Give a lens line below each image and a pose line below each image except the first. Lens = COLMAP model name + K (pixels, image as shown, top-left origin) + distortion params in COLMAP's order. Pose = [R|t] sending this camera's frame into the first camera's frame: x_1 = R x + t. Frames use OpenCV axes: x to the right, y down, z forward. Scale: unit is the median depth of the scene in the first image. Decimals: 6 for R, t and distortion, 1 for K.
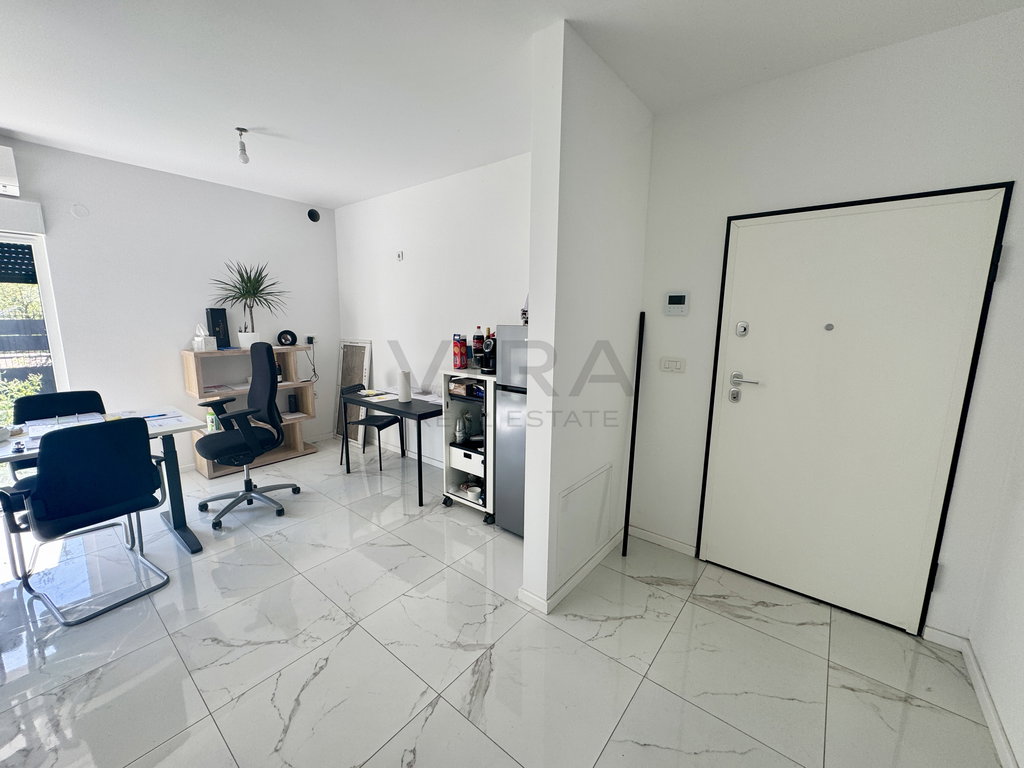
lens RADIAL K [[408.1, 0, 512.0], [0, 408.1, 384.0], [0, 0, 1]] dist [-0.000358, 0.000093]
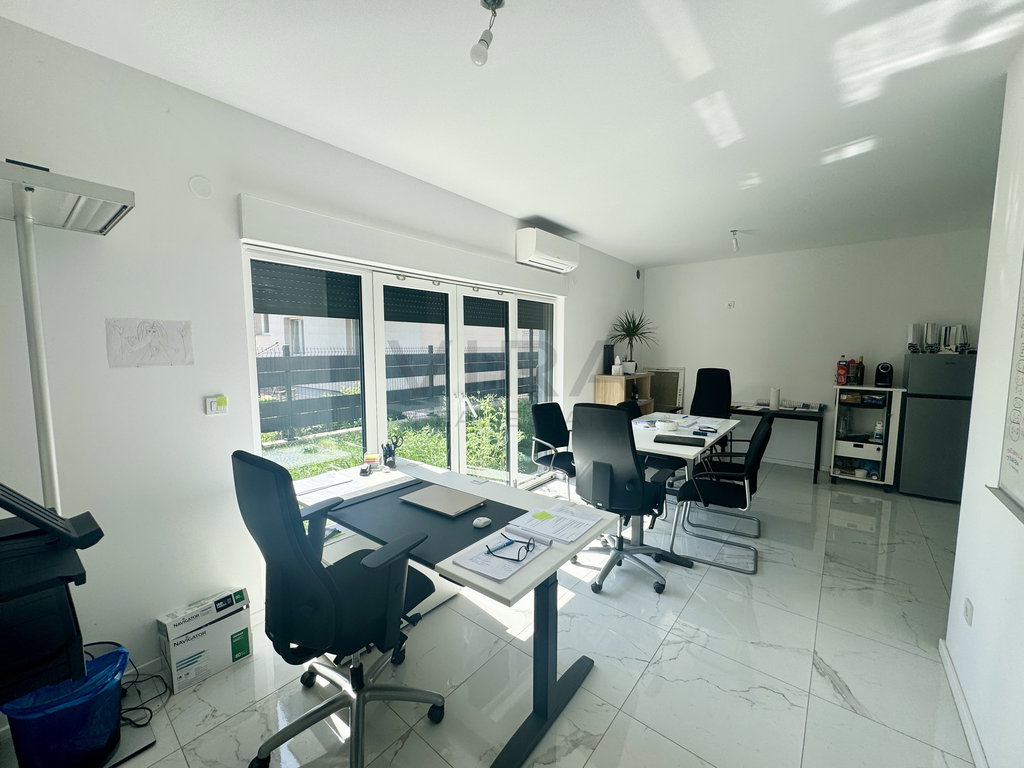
lens RADIAL K [[408.1, 0, 512.0], [0, 408.1, 384.0], [0, 0, 1]] dist [-0.000358, 0.000093]
pose [[0.999958, -0.006762, -0.006169, -1.274695], [0.006263, 0.996966, -0.077582, 0.062629], [0.006675, 0.077540, 0.996967, -0.432861]]
